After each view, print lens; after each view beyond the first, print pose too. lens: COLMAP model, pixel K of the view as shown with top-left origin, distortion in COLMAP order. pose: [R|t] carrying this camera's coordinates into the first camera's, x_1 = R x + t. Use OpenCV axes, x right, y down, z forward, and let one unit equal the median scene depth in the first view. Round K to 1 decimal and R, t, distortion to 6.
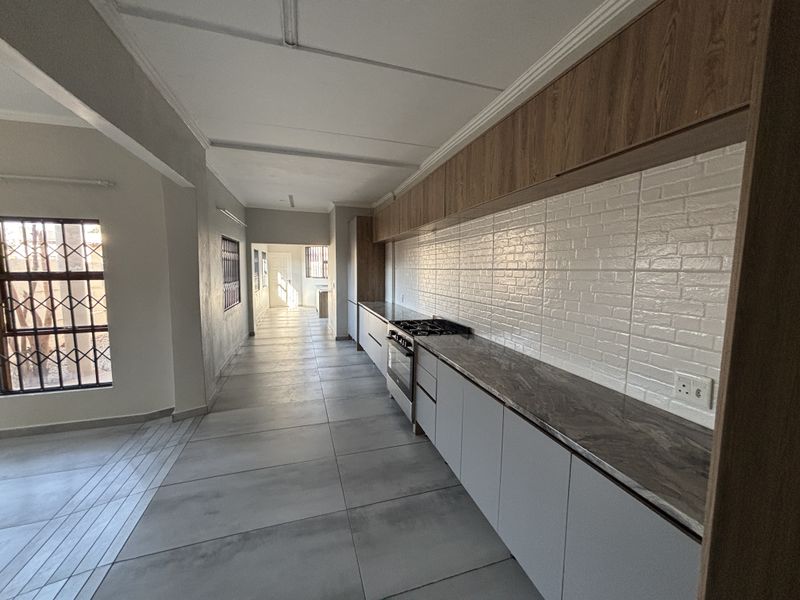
lens RADIAL K [[322.9, 0, 402.1], [0, 322.9, 300.7], [0, 0, 1]] dist [0.004000, -0.000279]
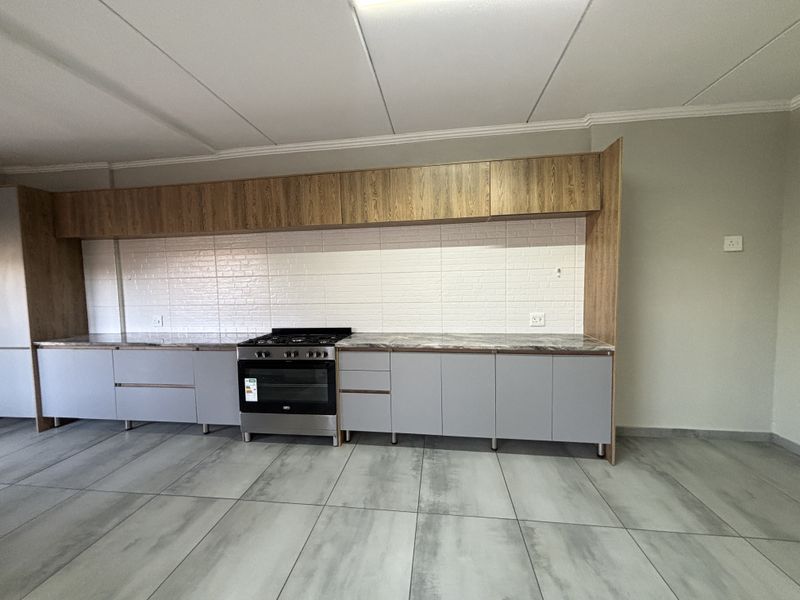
lens RADIAL K [[322.9, 0, 402.0], [0, 322.9, 295.7], [0, 0, 1]] dist [0.004000, -0.000279]
pose [[0.421521, -0.079100, 0.903362, -0.921879], [0.120022, 0.992291, 0.030883, -0.045148], [-0.898841, 0.095405, 0.427765, 0.495945]]
